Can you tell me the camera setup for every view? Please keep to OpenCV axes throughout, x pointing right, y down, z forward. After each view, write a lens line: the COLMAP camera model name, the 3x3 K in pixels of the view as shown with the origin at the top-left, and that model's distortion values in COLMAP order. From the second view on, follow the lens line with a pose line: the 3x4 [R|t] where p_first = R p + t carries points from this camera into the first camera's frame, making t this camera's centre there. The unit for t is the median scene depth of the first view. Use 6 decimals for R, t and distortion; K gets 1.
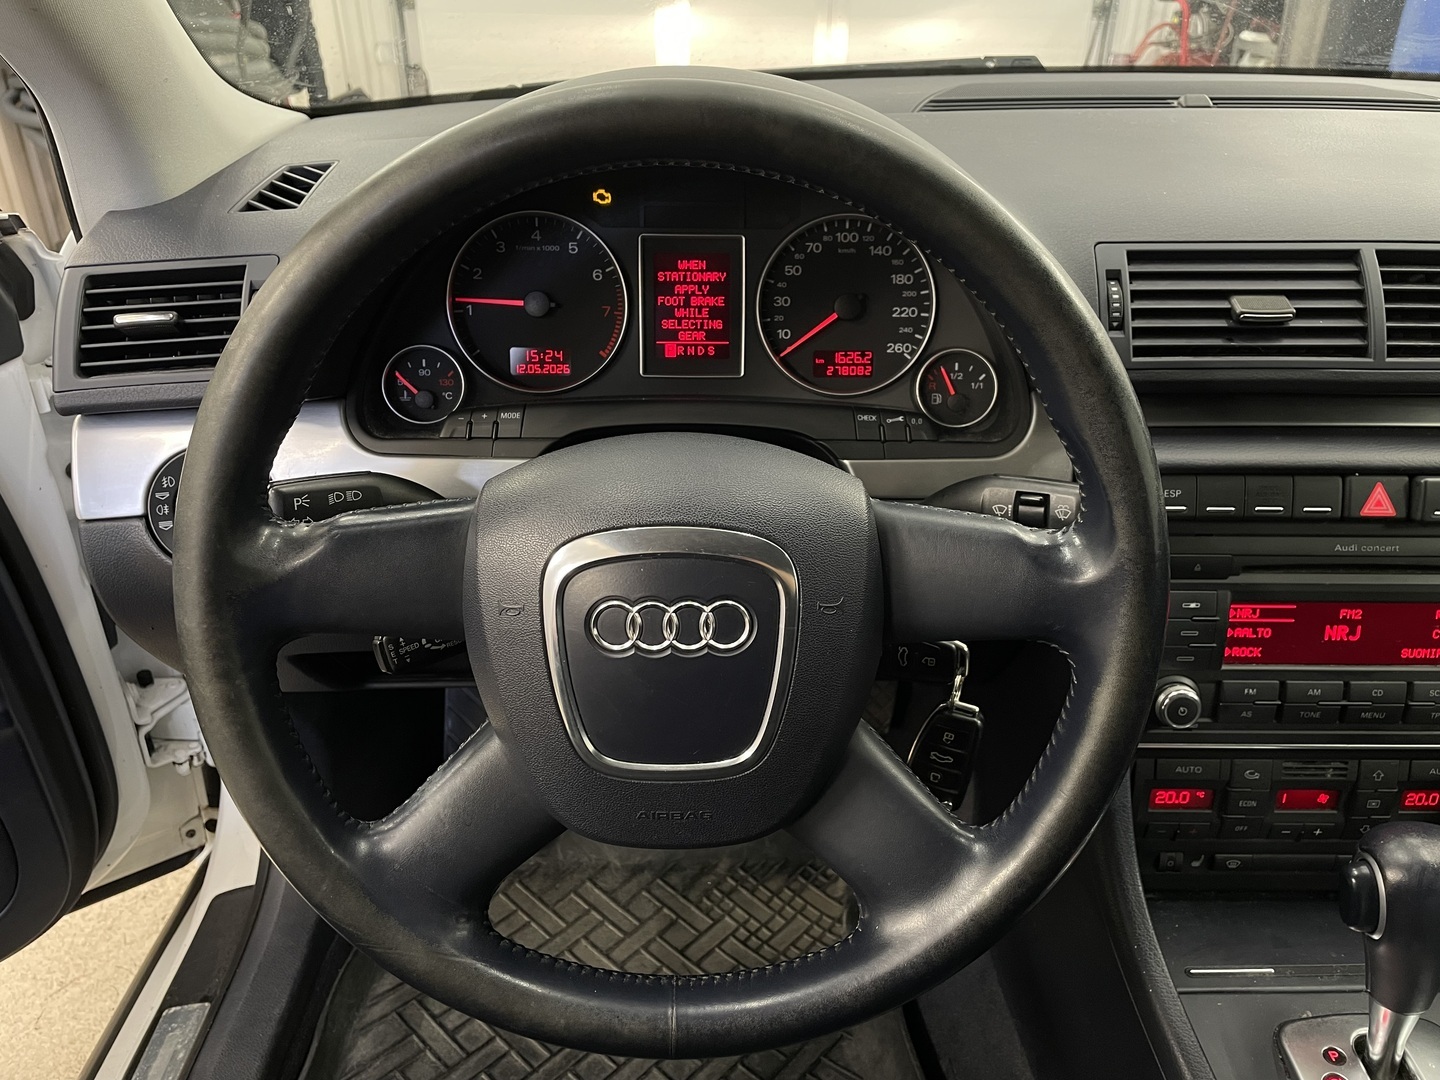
lens RADIAL K [[1113.5, 0, 728.5], [0, 1113.5, 534.6], [0, 0, 1]] dist [0.055194, -0.079172]
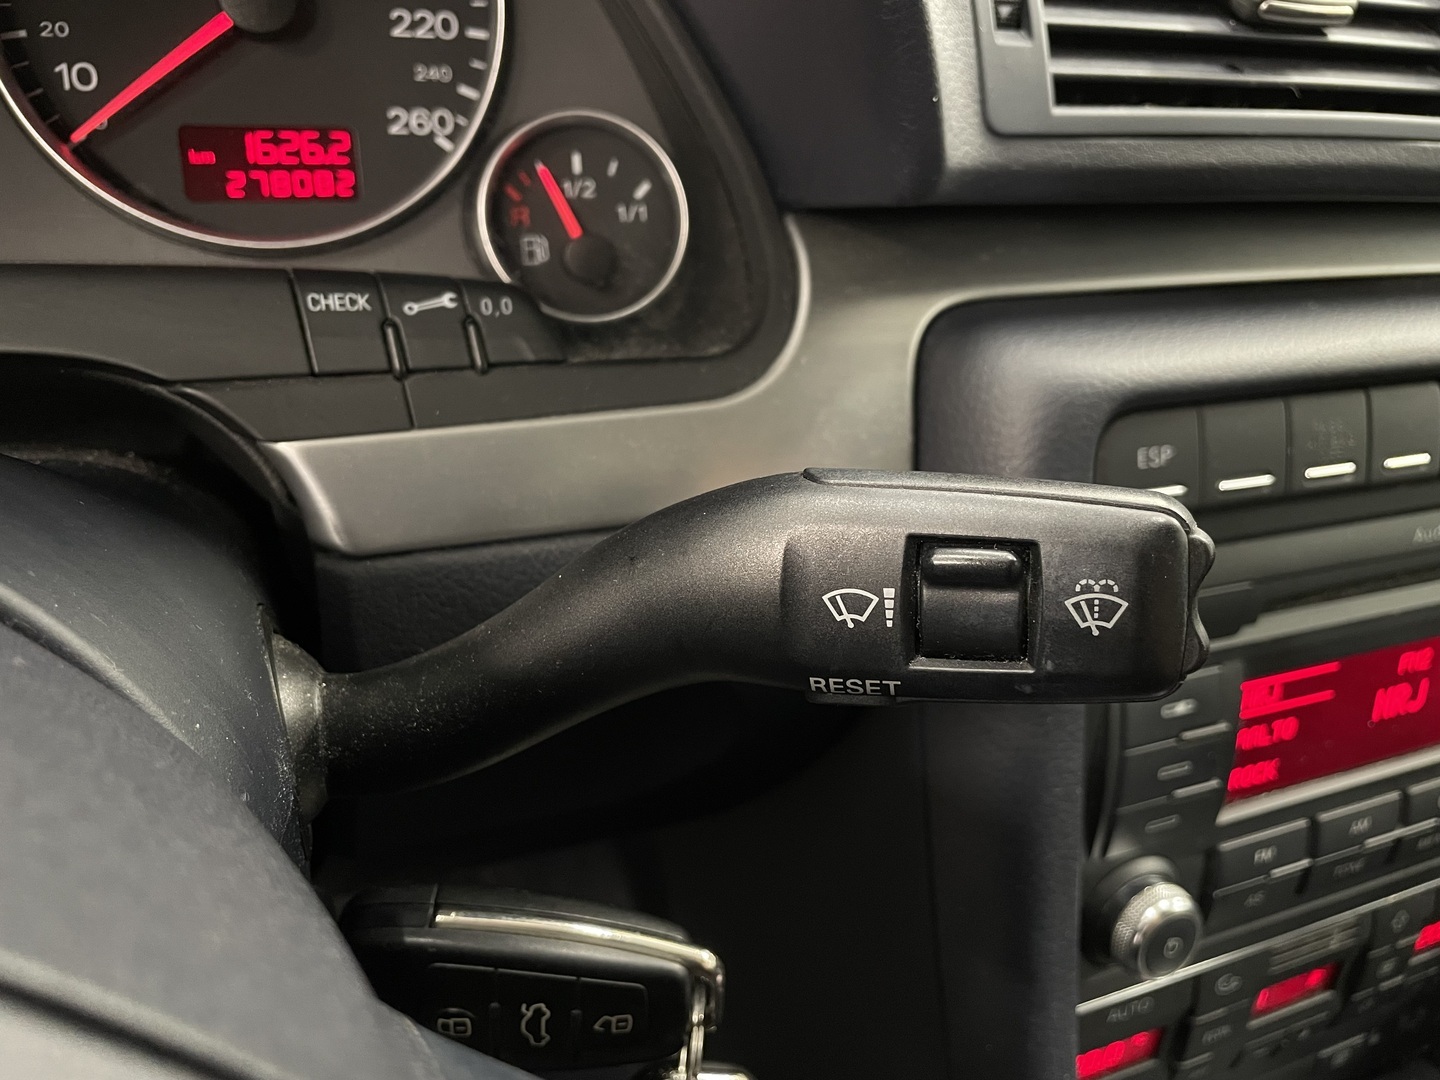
lens RADIAL K [[1113.5, 0, 728.5], [0, 1113.5, 534.6], [0, 0, 1]] dist [0.055194, -0.079172]
pose [[0.921914, -0.121776, 0.367757, 0.103248], [0.091811, 0.990945, 0.097977, -0.061484], [-0.376358, -0.056563, 0.924746, 0.673546]]
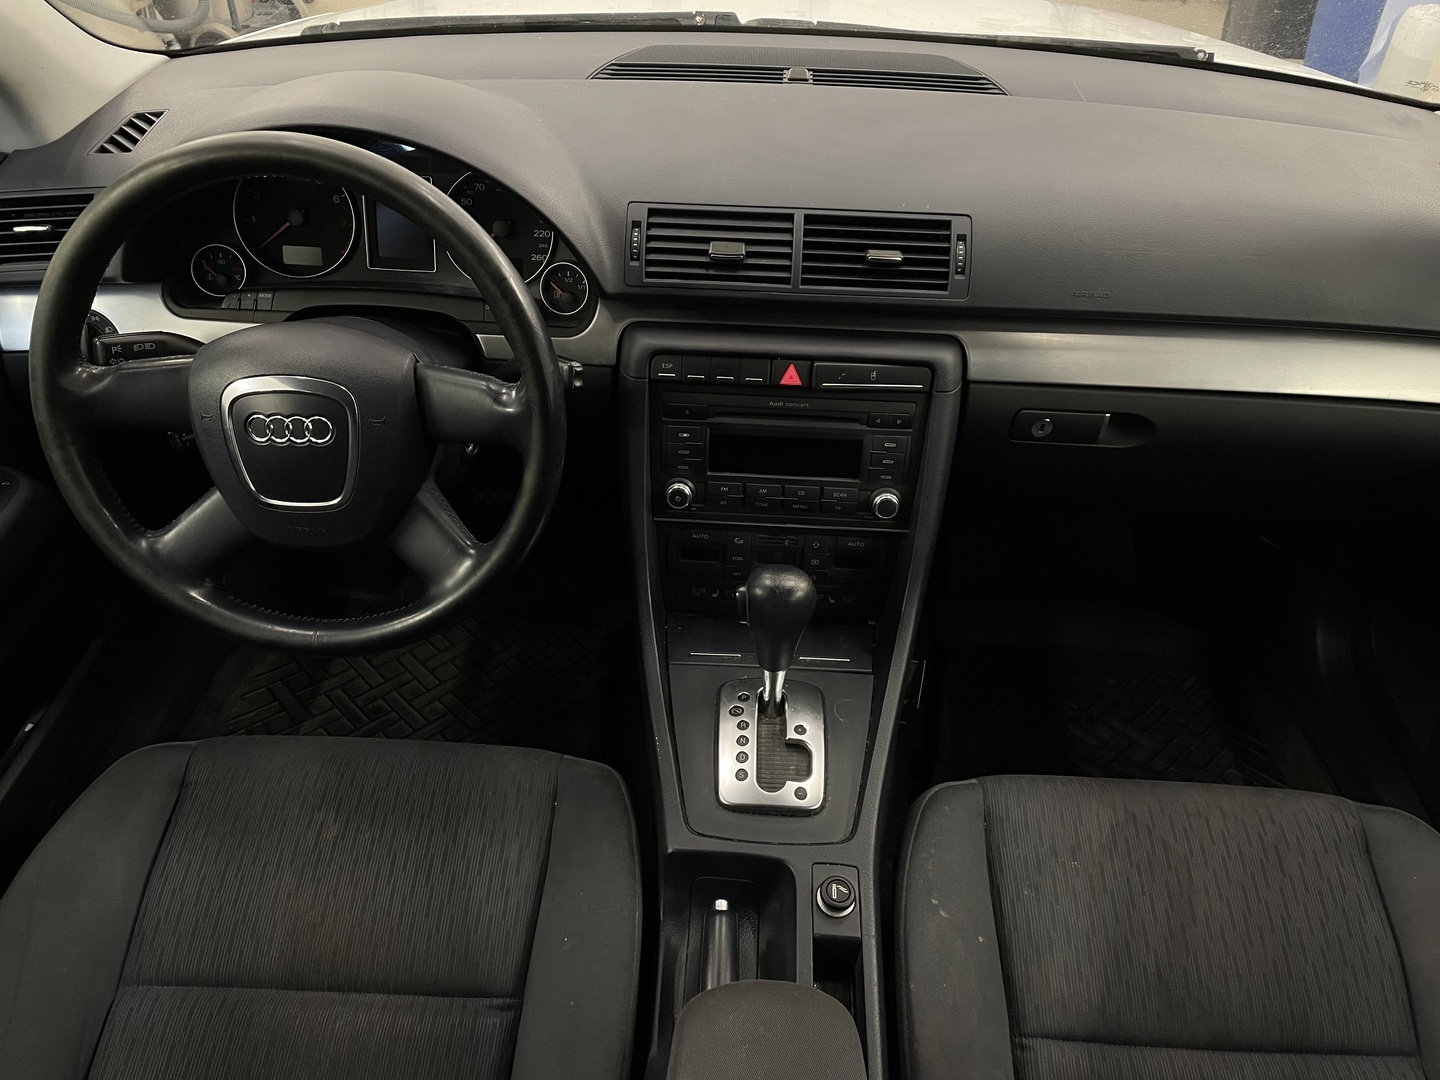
lens RADIAL K [[1082.8, 0, 722.8], [0, 1082.8, 546.0], [0, 0, 1]] dist [0.089563, -0.119114]
pose [[0.998733, 0.045839, -0.020776, 0.513806], [-0.041665, 0.984637, 0.169569, -0.048514], [0.028230, -0.168489, 0.985299, -0.596822]]
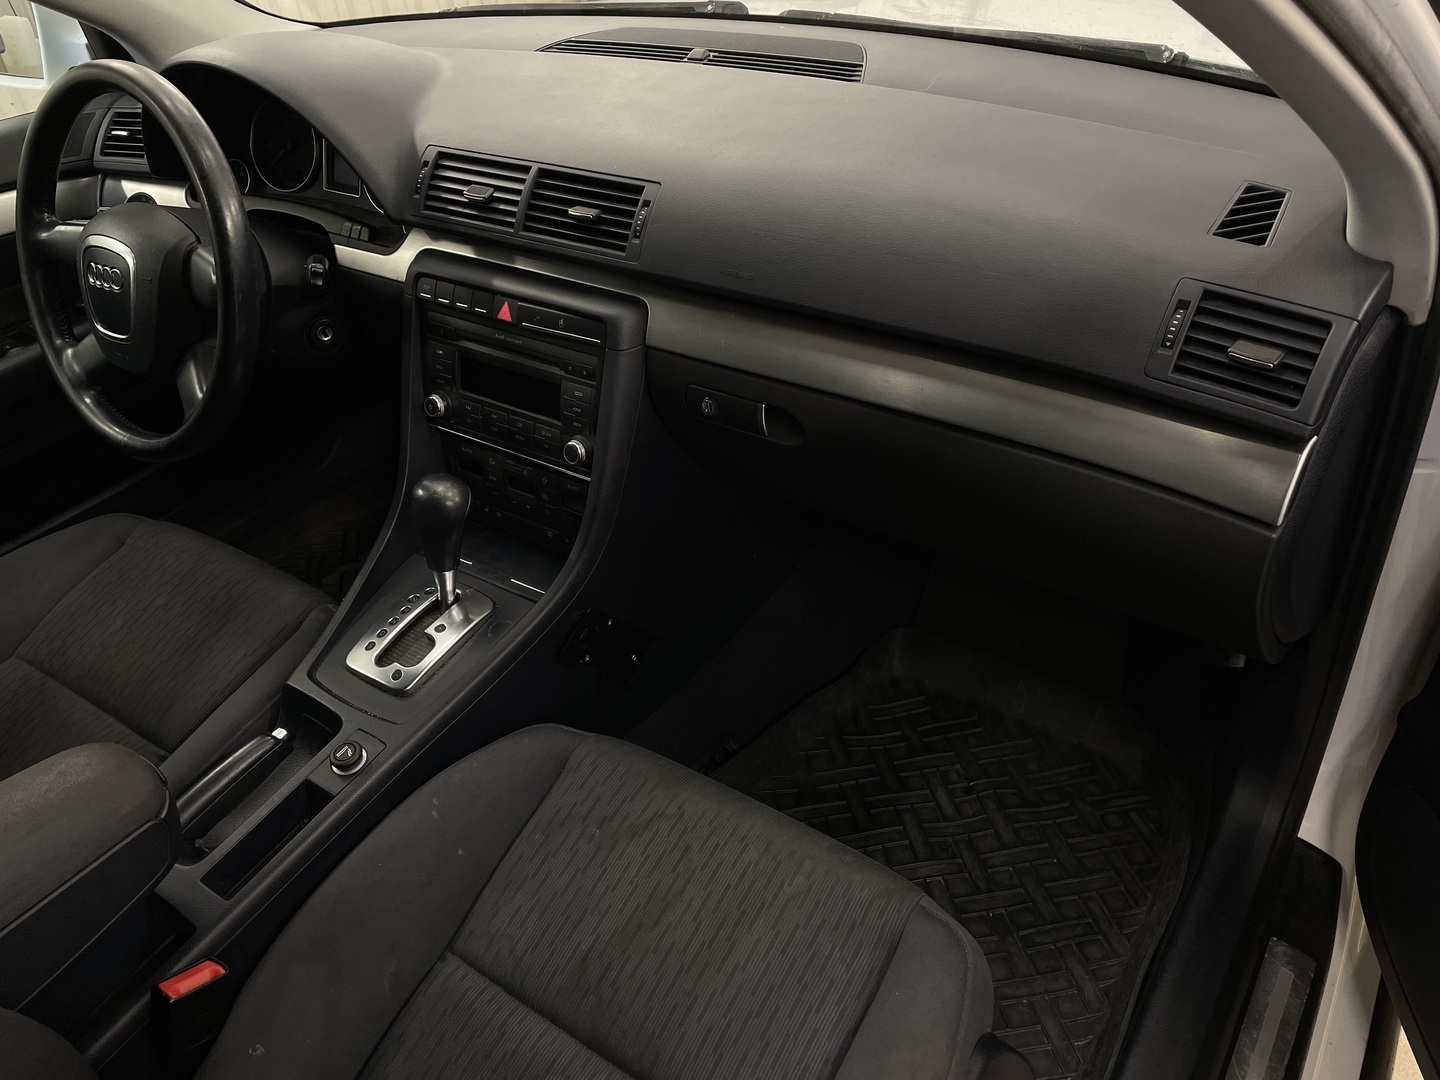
lens RADIAL K [[1086.4, 0, 722.8], [0, 1086.4, 534.3], [0, 0, 1]] dist [0.089498, -0.119933]
pose [[0.820058, 0.283406, -0.497178, 1.804601], [-0.208659, 0.957033, 0.201368, -0.112257], [0.532885, -0.061393, 0.843958, -0.308019]]
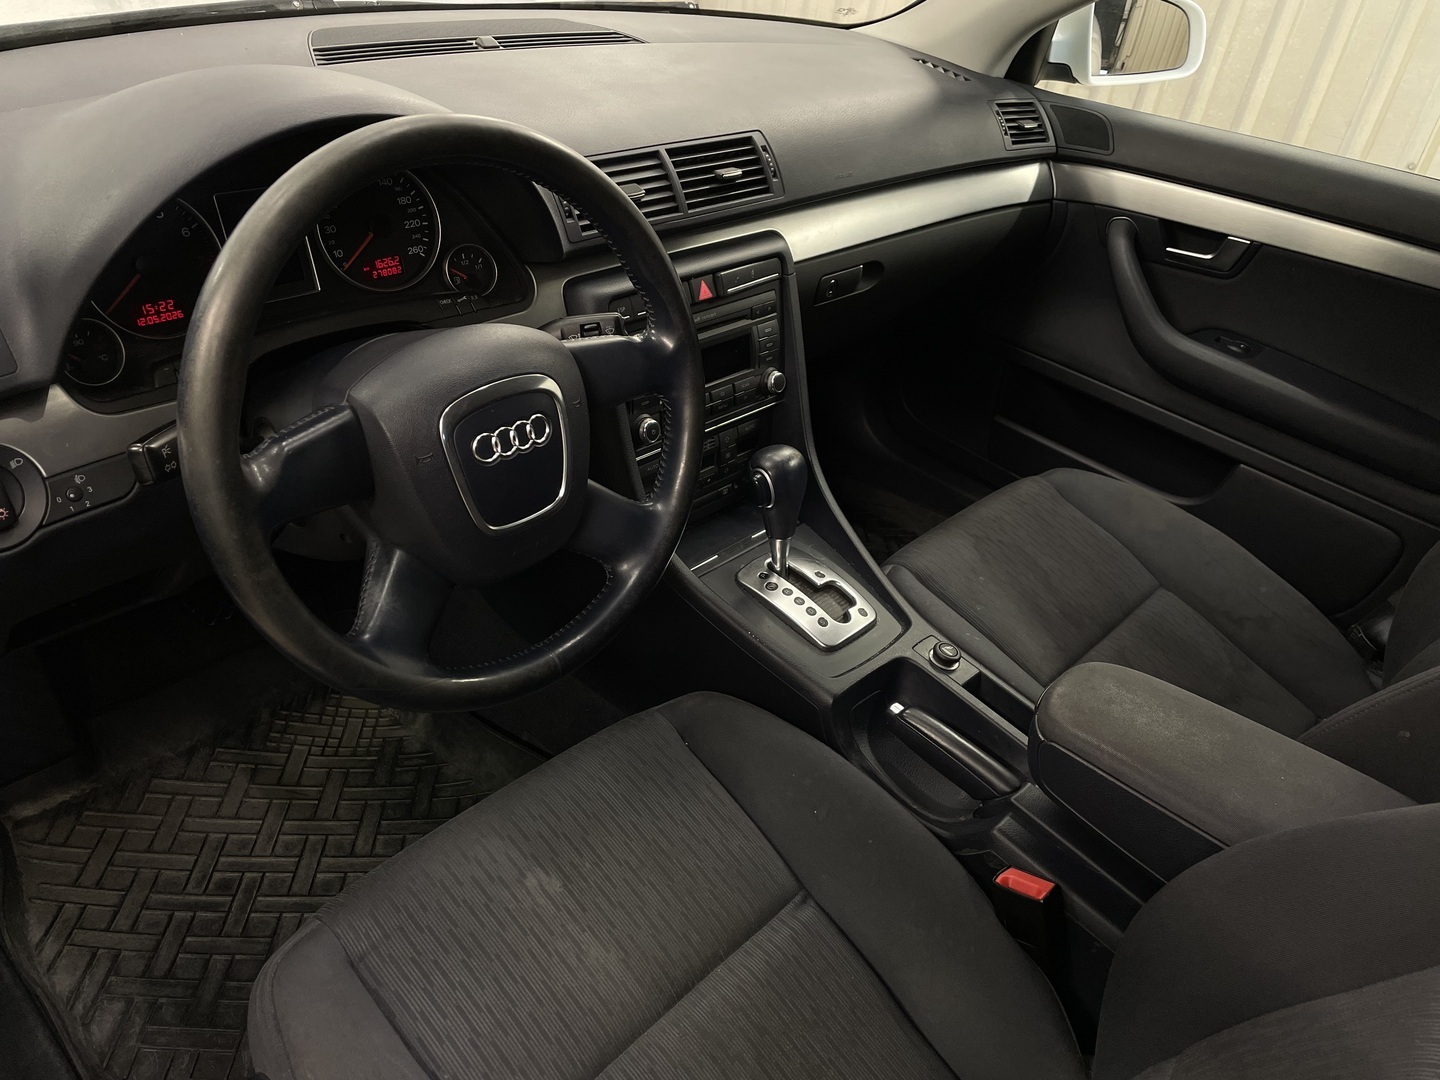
lens RADIAL K [[1086.4, 0, 722.8], [0, 1086.4, 534.3], [0, 0, 1]] dist [0.089498, -0.119933]
pose [[0.680828, -0.342750, 0.647299, -0.690375], [0.247934, 0.939426, 0.236657, -0.069099], [-0.689204, -0.000635, 0.724567, -0.317563]]
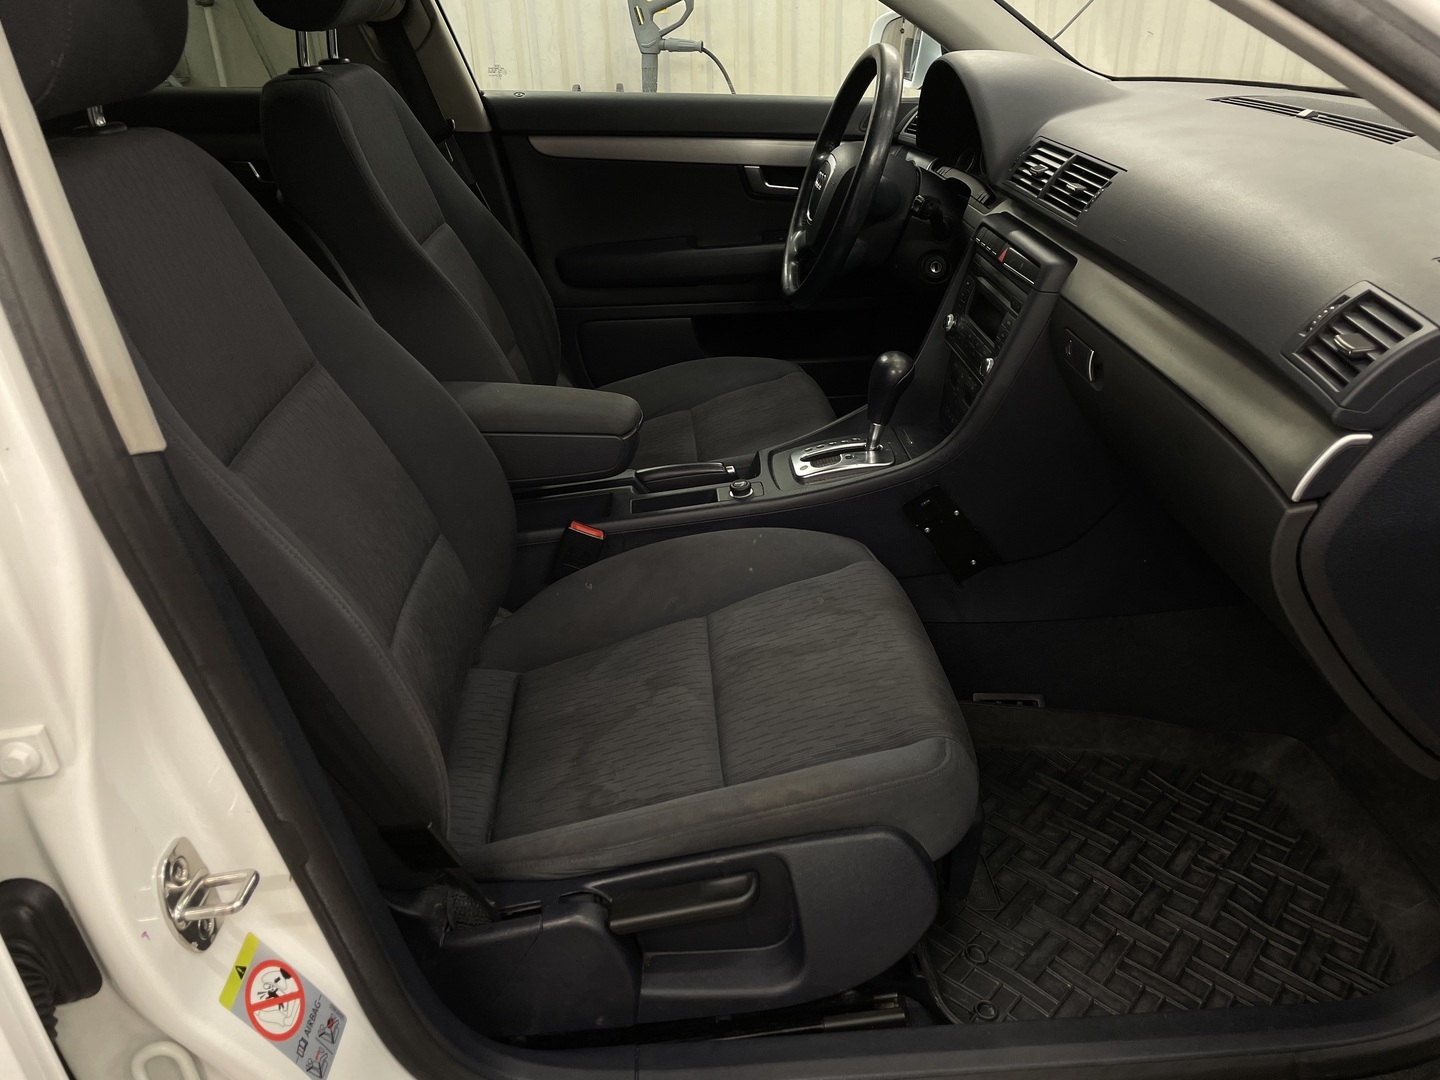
lens RADIAL K [[1082.8, 0, 722.8], [0, 1082.8, 546.0], [0, 0, 1]] dist [0.089563, -0.119114]
pose [[0.056463, 0.456681, -0.887837, 2.775571], [-0.470222, 0.796618, 0.379856, -0.134323], [0.880740, 0.396033, 0.259721, 0.140679]]
